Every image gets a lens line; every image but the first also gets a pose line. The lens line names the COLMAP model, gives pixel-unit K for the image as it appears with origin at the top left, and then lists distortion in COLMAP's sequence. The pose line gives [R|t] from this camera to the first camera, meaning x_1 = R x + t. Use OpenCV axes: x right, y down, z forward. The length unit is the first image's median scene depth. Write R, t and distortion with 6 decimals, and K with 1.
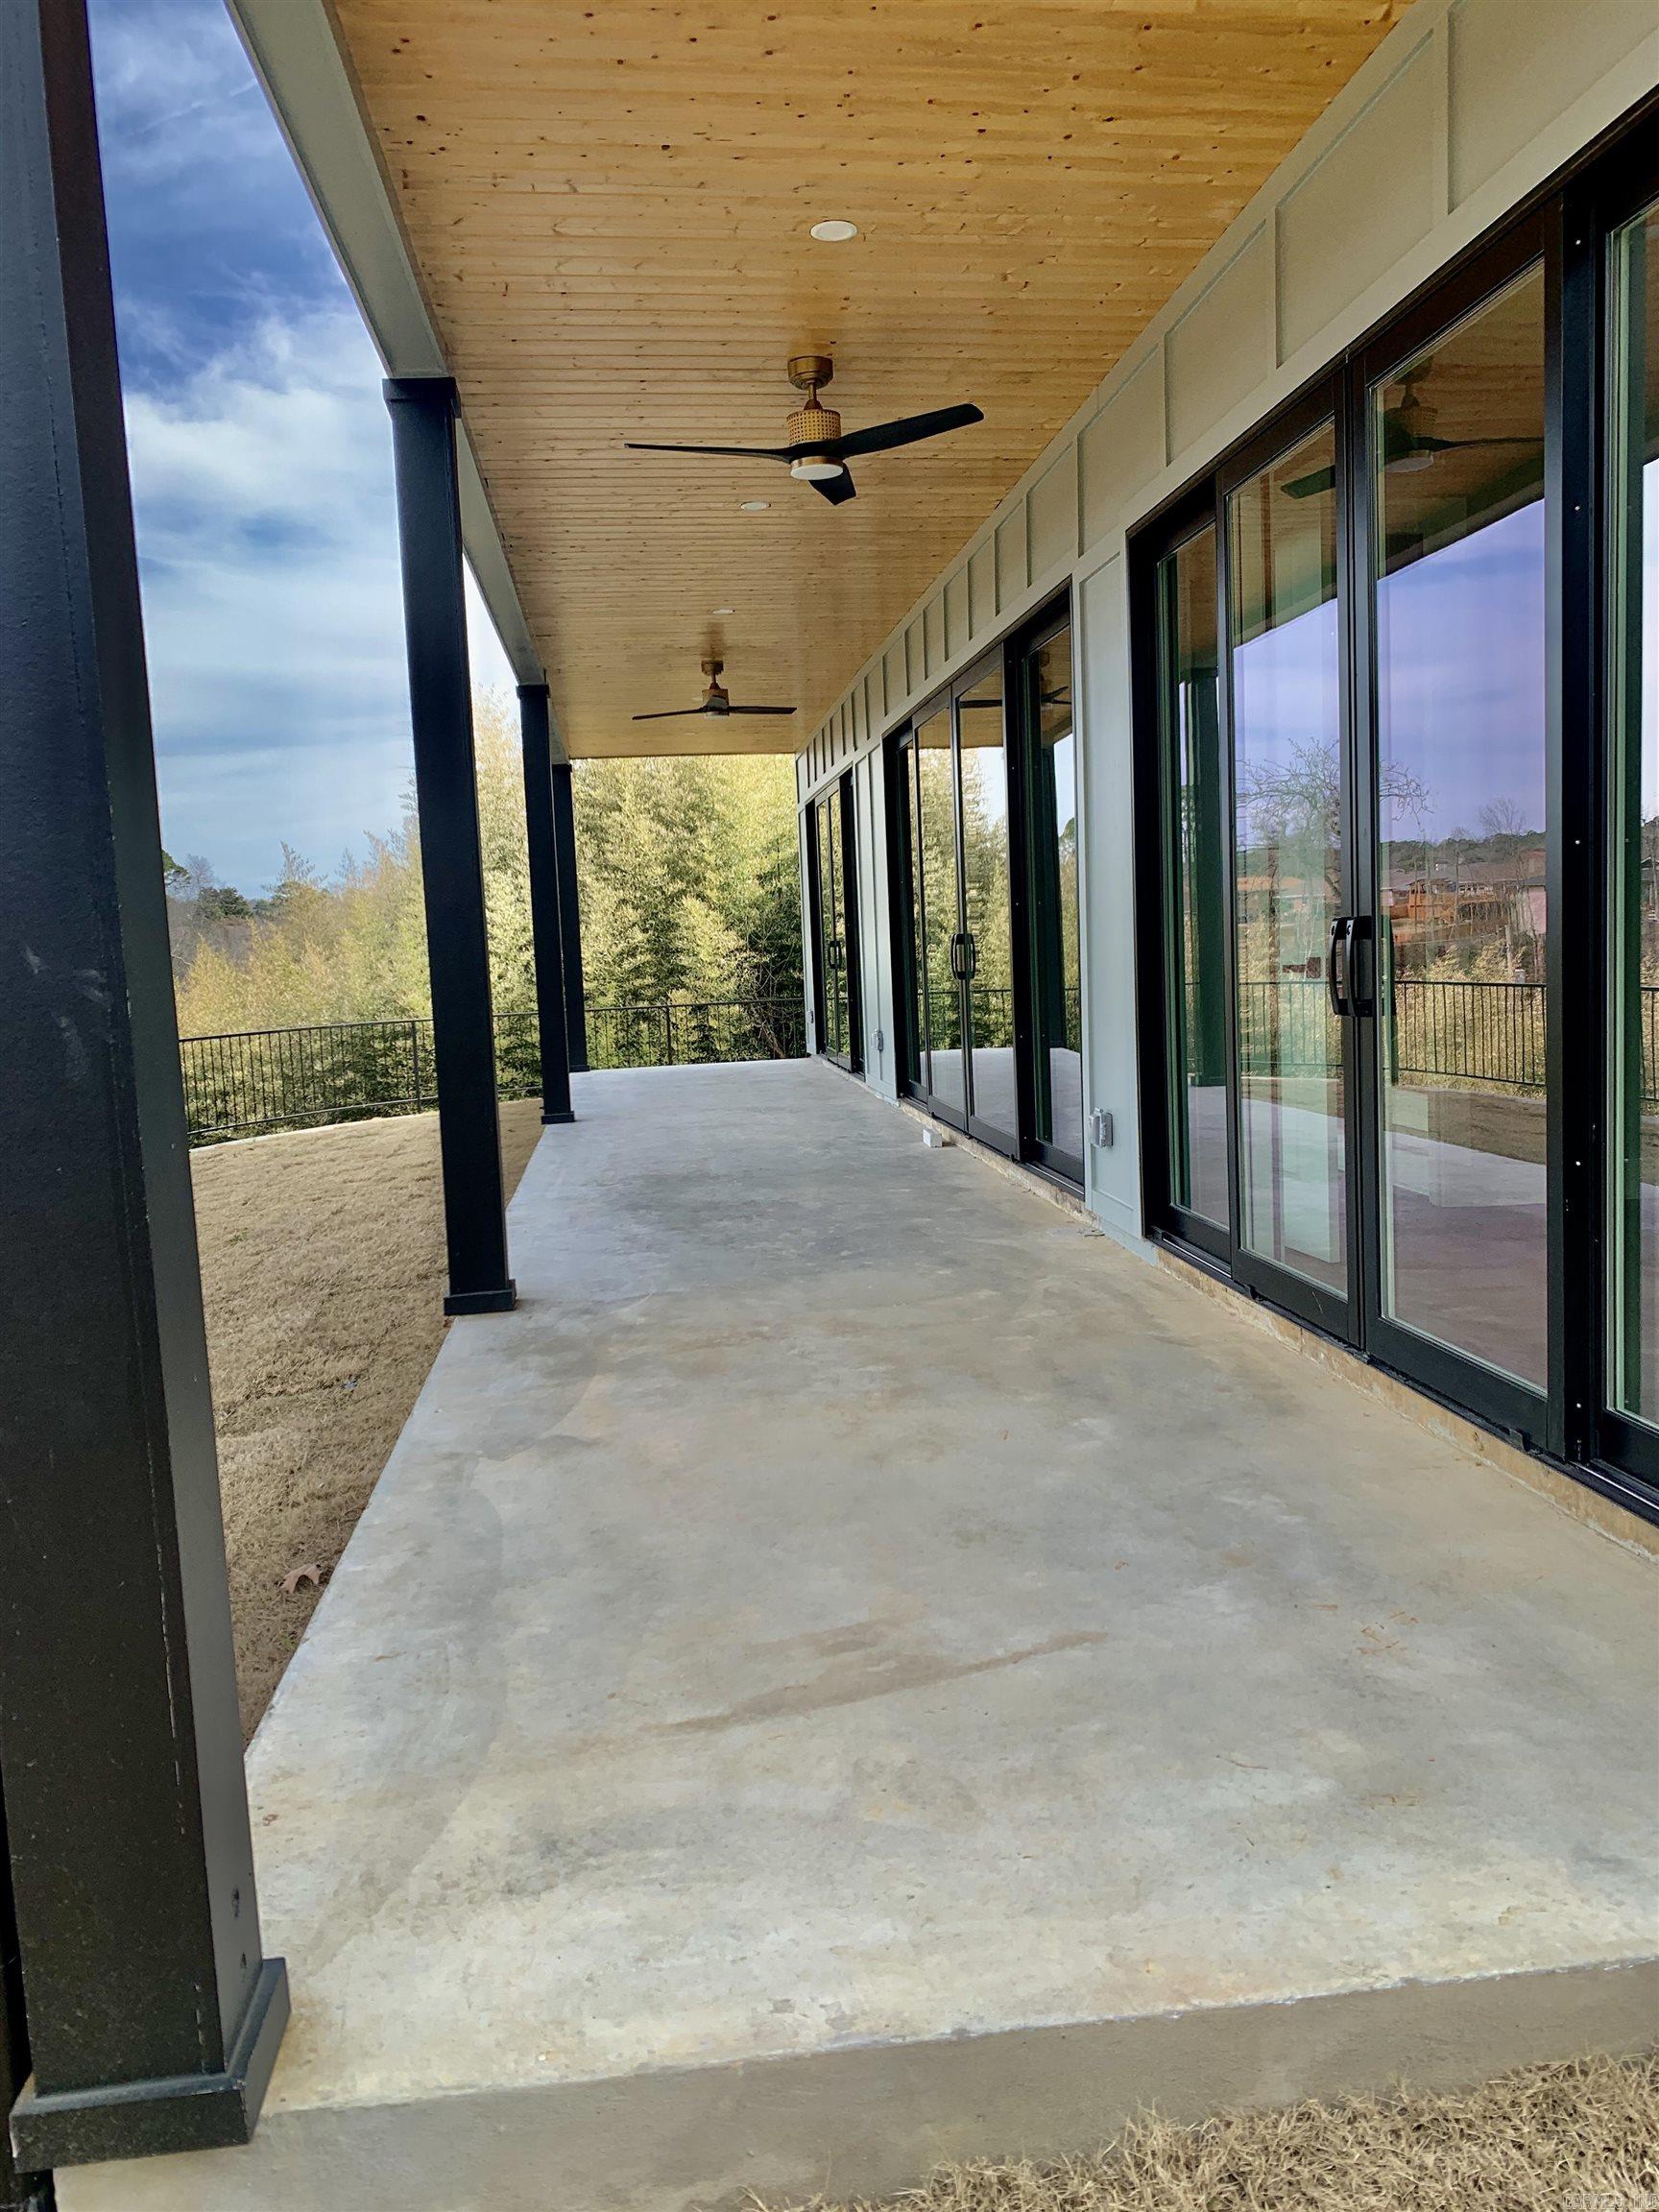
lens RADIAL K [[1690.0, 0, 854.0], [0, 1690.0, 1093.6], [0, 0, 1]] dist [0.085171, -0.157050]
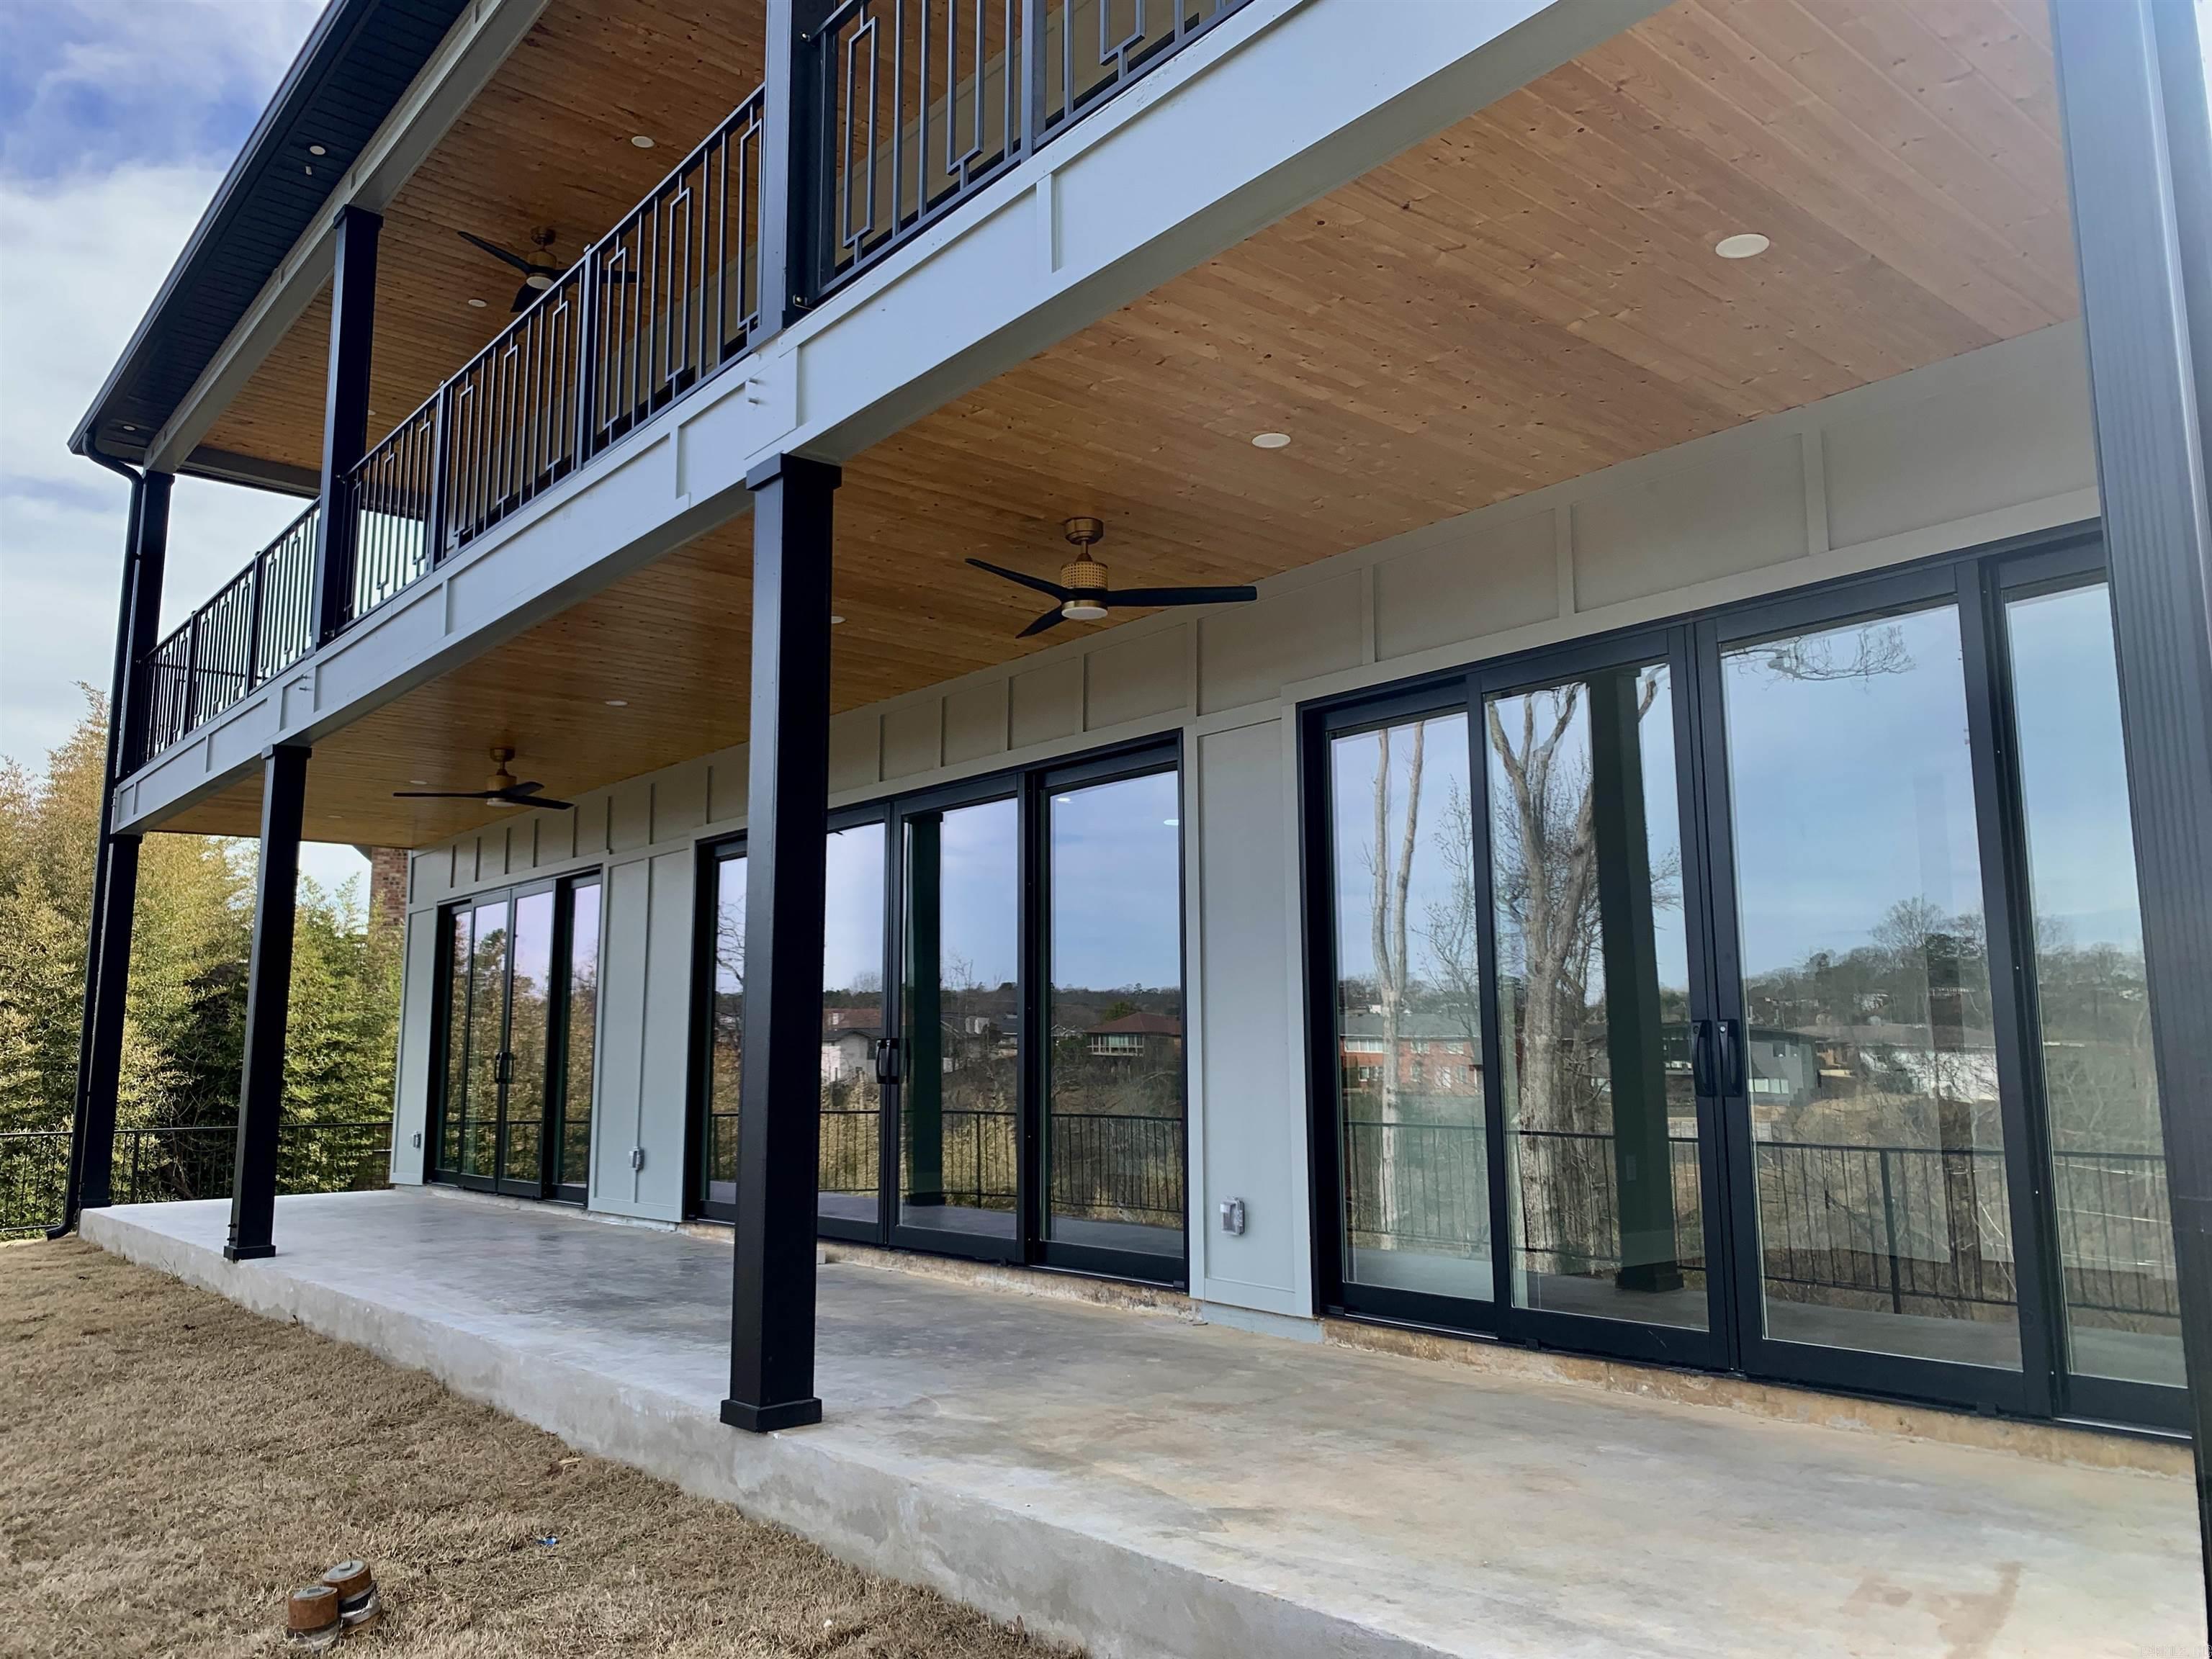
lens RADIAL K [[1690.0, 0, 1106.0], [0, 1690.0, 829.5], [0, 0, 1]] dist [0.085171, -0.157050]
pose [[0.821820, 0.110630, 0.558903, -0.329711], [0.026667, 0.972423, -0.231694, 0.016202], [-0.569122, 0.205315, 0.796207, 0.073063]]
